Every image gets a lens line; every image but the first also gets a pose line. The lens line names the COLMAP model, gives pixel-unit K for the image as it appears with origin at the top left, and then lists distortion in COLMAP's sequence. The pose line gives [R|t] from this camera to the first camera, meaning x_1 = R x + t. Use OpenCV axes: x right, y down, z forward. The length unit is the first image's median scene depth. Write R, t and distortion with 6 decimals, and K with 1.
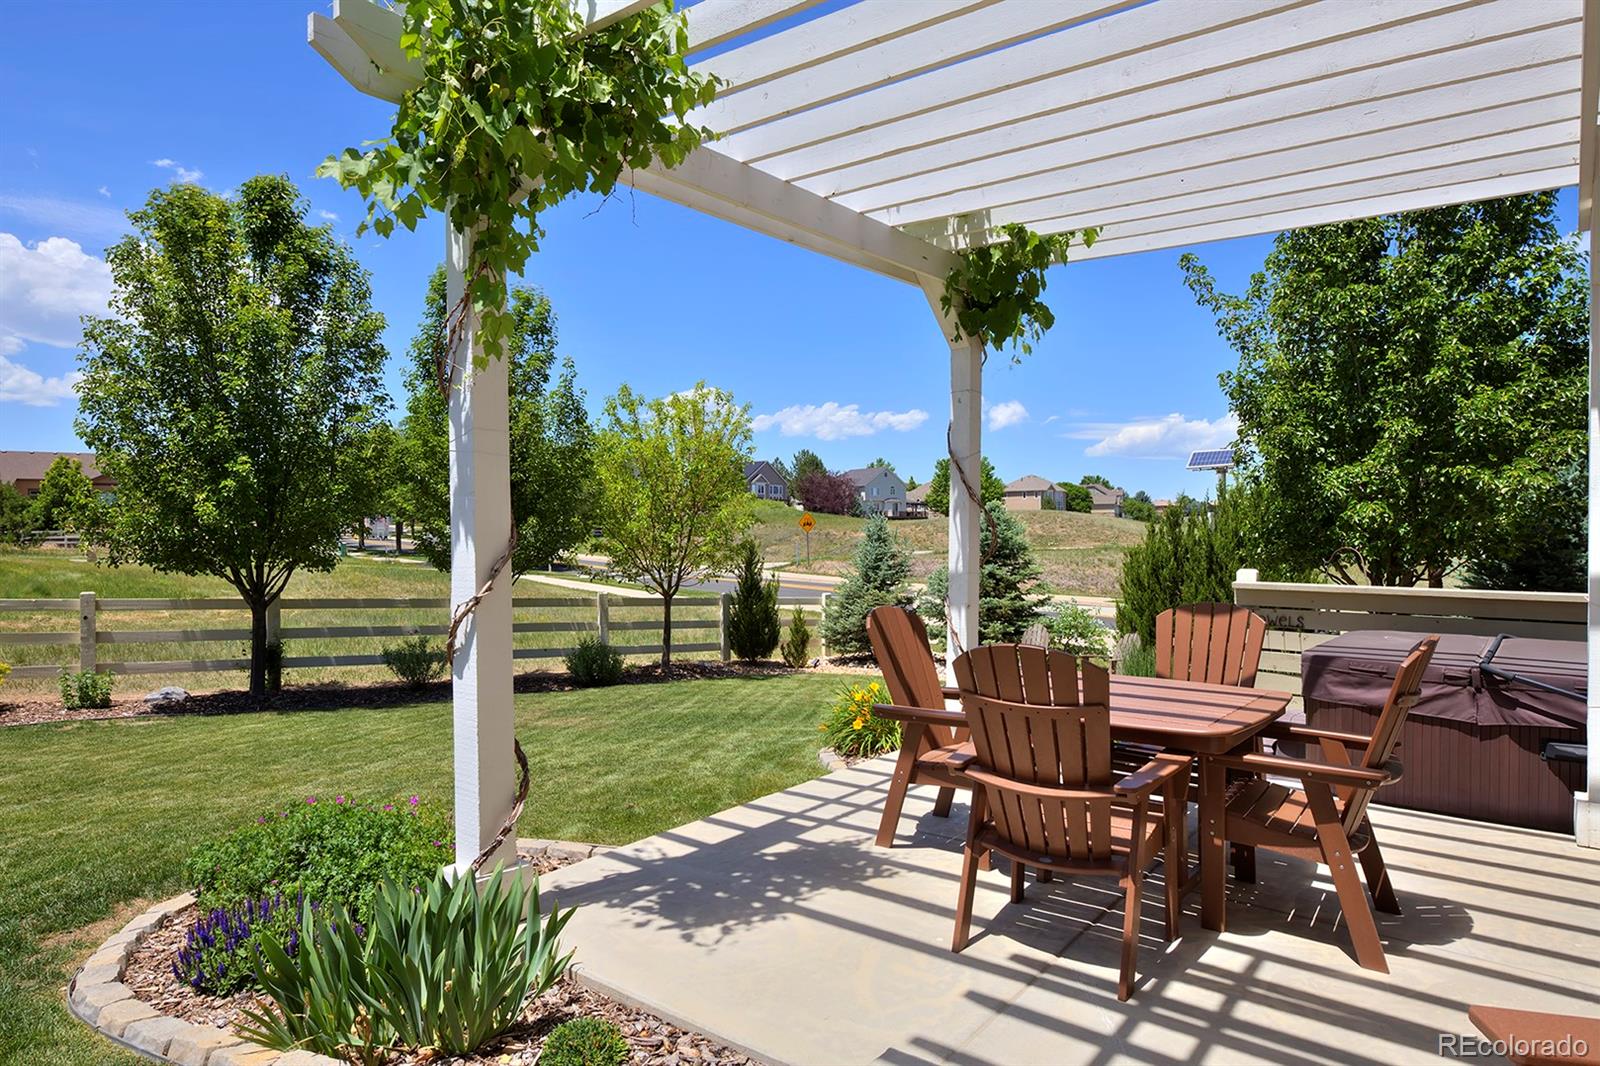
lens RADIAL K [[950.5, 0, 800.0], [0, 950.5, 533.0], [0, 0, 1]] dist [0.000675, -0.000764]
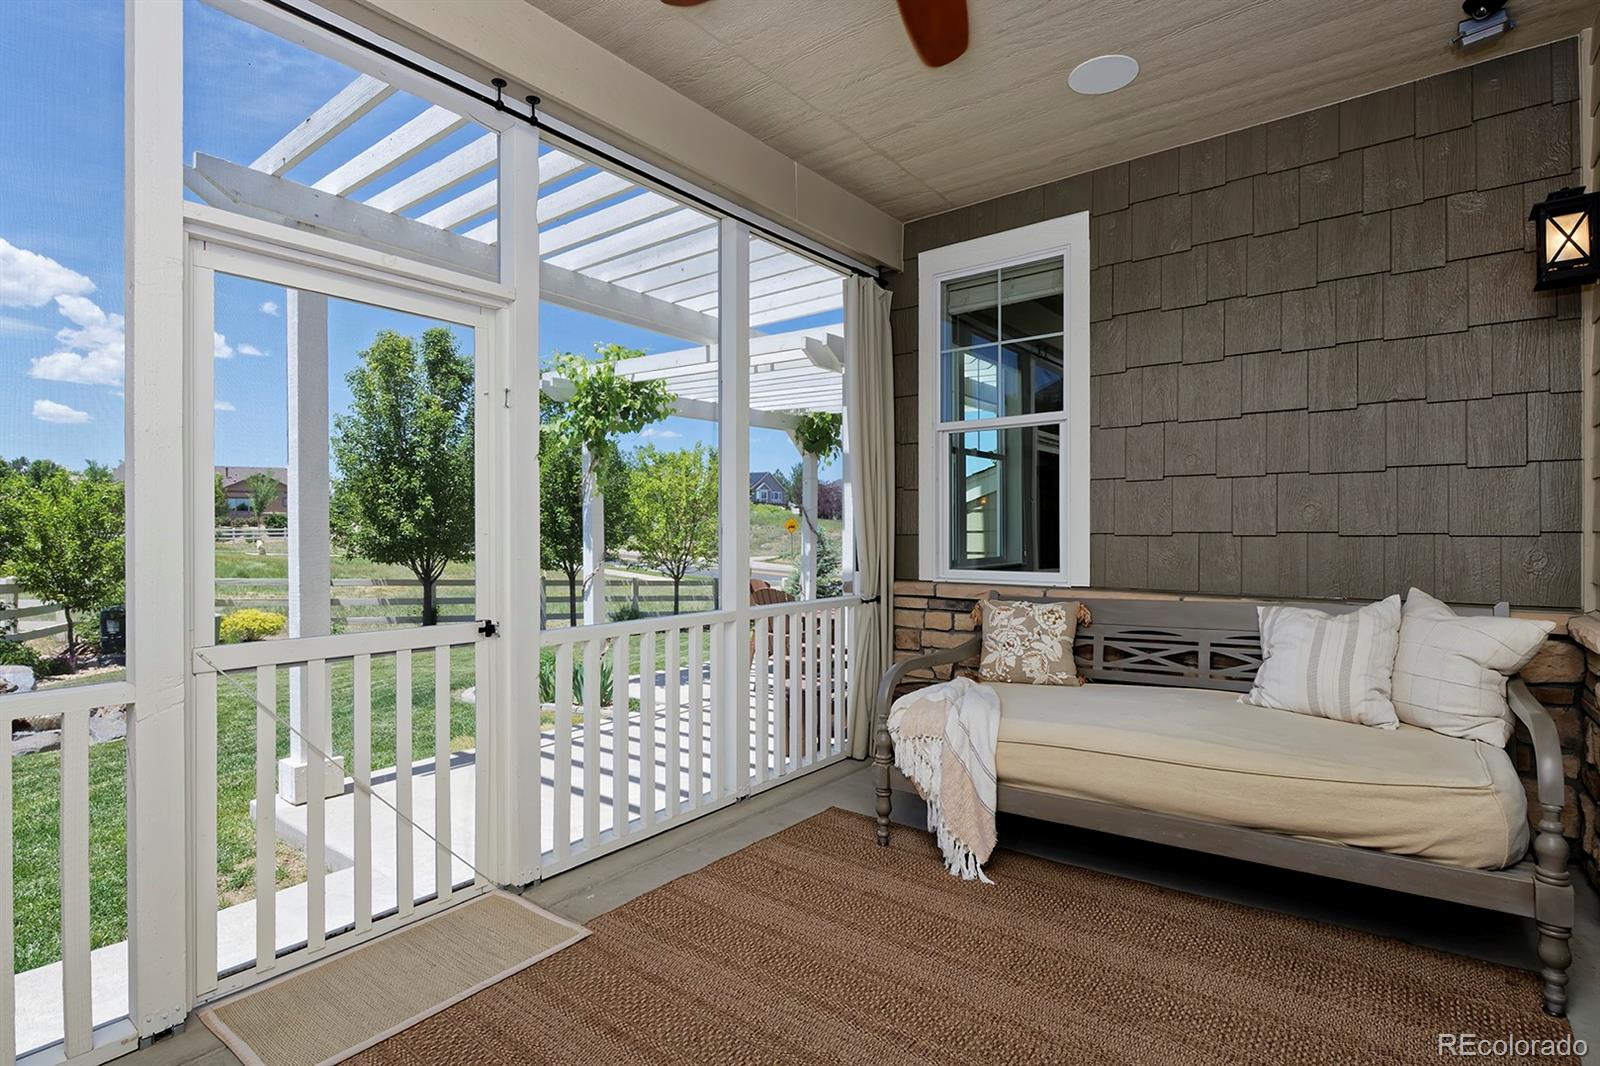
lens RADIAL K [[806.9, 0, 797.2], [0, 806.9, 527.8], [0, 0, 1]] dist [-0.003405, -0.000187]
pose [[0.999983, 0.002468, -0.005219, 0.077739], [-0.002482, 0.999993, -0.002753, -0.017447], [0.005212, 0.002766, 0.999983, -0.383580]]
